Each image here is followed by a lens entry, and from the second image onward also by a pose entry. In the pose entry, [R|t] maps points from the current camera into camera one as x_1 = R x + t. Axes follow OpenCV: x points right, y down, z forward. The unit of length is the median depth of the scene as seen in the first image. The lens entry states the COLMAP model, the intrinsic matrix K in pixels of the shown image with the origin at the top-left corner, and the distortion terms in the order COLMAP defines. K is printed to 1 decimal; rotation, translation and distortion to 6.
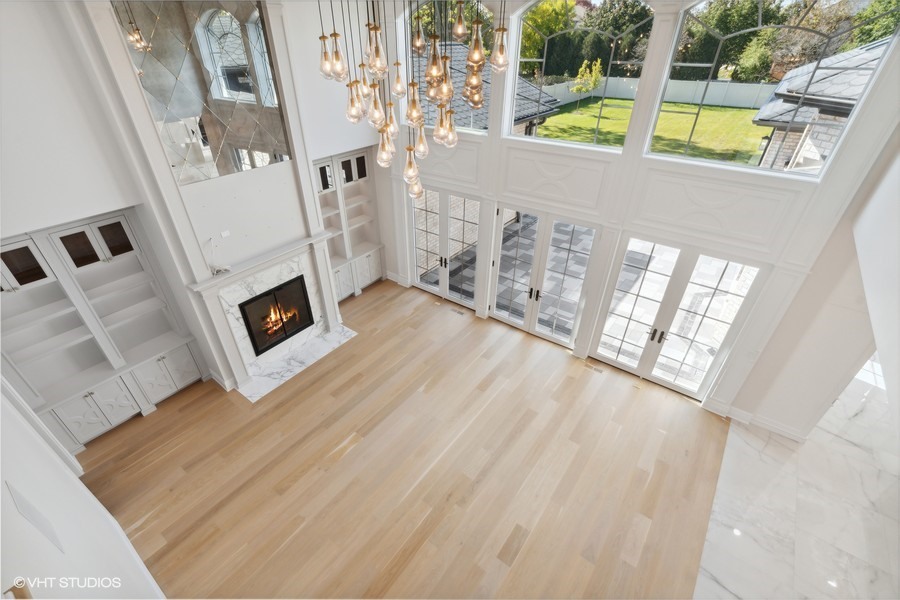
lens RADIAL K [[407.1, 0, 436.4], [0, 407.1, 311.0], [0, 0, 1]] dist [-0.001175, -0.000309]
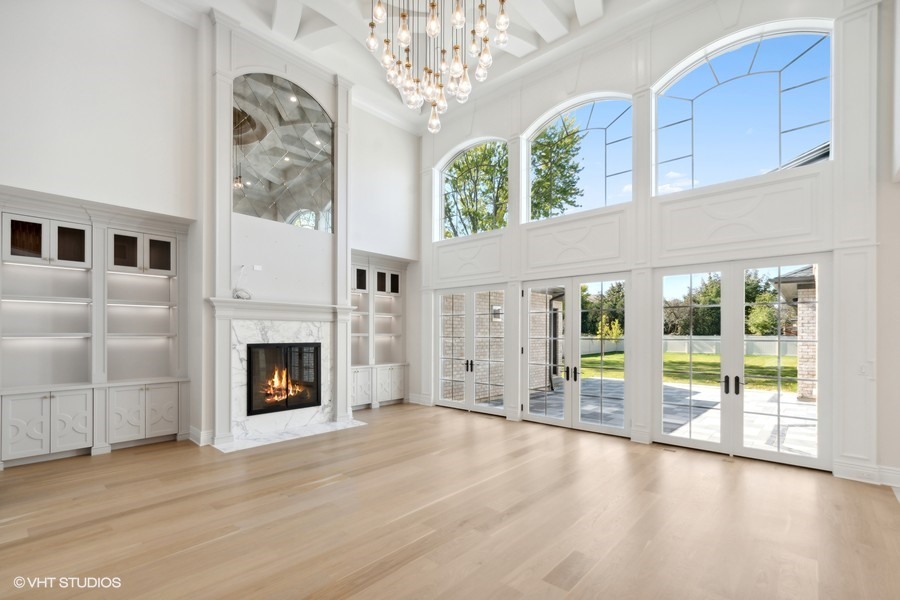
lens RADIAL K [[411.3, 0, 435.0], [0, 411.3, 332.7], [0, 0, 1]] dist [-0.002823, -0.000184]
pose [[0.995245, 0.008339, -0.097043, 0.036899], [-0.062800, 0.816514, -0.573900, 0.455978], [0.074452, 0.577266, 0.813155, 0.228712]]
